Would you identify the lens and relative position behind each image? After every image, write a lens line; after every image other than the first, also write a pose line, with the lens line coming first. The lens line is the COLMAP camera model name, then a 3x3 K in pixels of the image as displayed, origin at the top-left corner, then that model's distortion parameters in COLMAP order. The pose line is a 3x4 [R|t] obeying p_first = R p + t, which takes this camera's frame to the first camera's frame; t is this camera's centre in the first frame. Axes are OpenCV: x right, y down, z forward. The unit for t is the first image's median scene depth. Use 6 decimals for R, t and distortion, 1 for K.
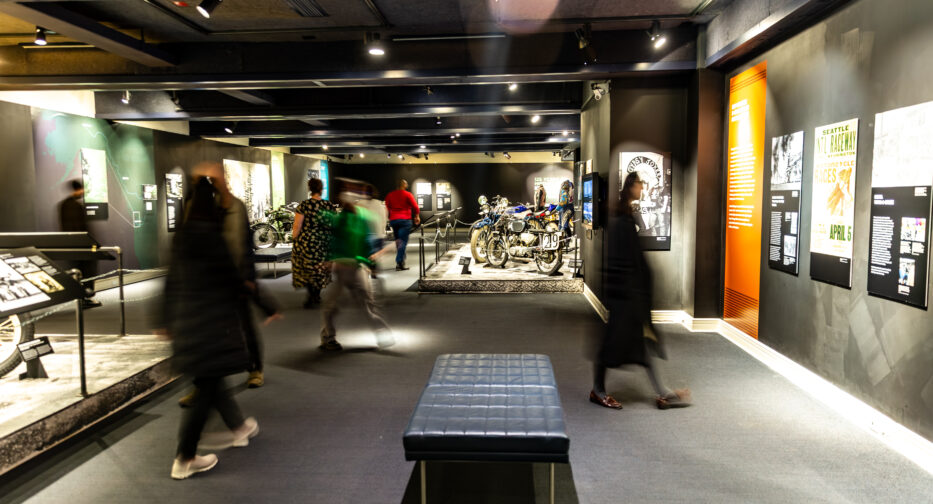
lens RADIAL K [[661.9, 0, 467.2], [0, 661.9, 252.9], [0, 0, 1]] dist [0.005878, 0.000380]
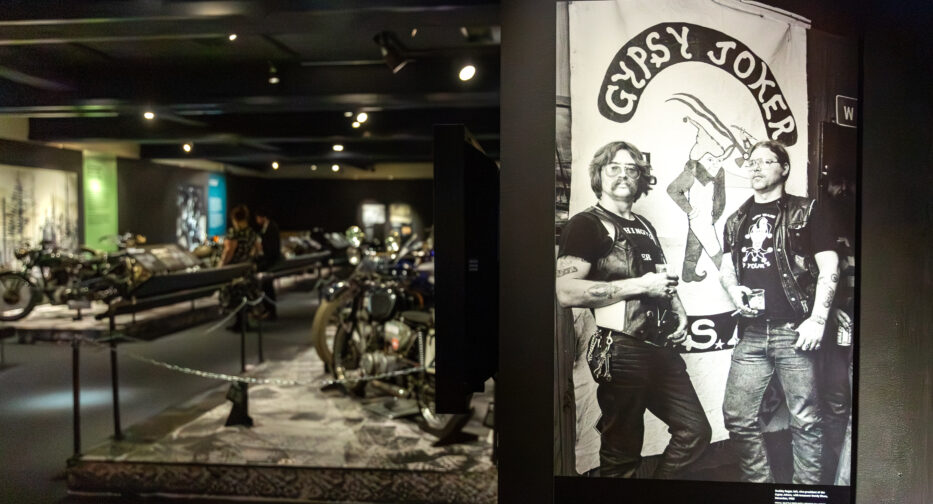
lens RADIAL K [[746.3, 0, 466.1], [0, 746.3, 251.1], [0, 0, 1]] dist [-0.011067, -0.003315]
pose [[0.999586, 0.008978, -0.027323, 0.211107], [-0.010301, 0.998762, -0.048671, -0.075428], [0.026852, 0.048932, 0.998441, 0.801593]]
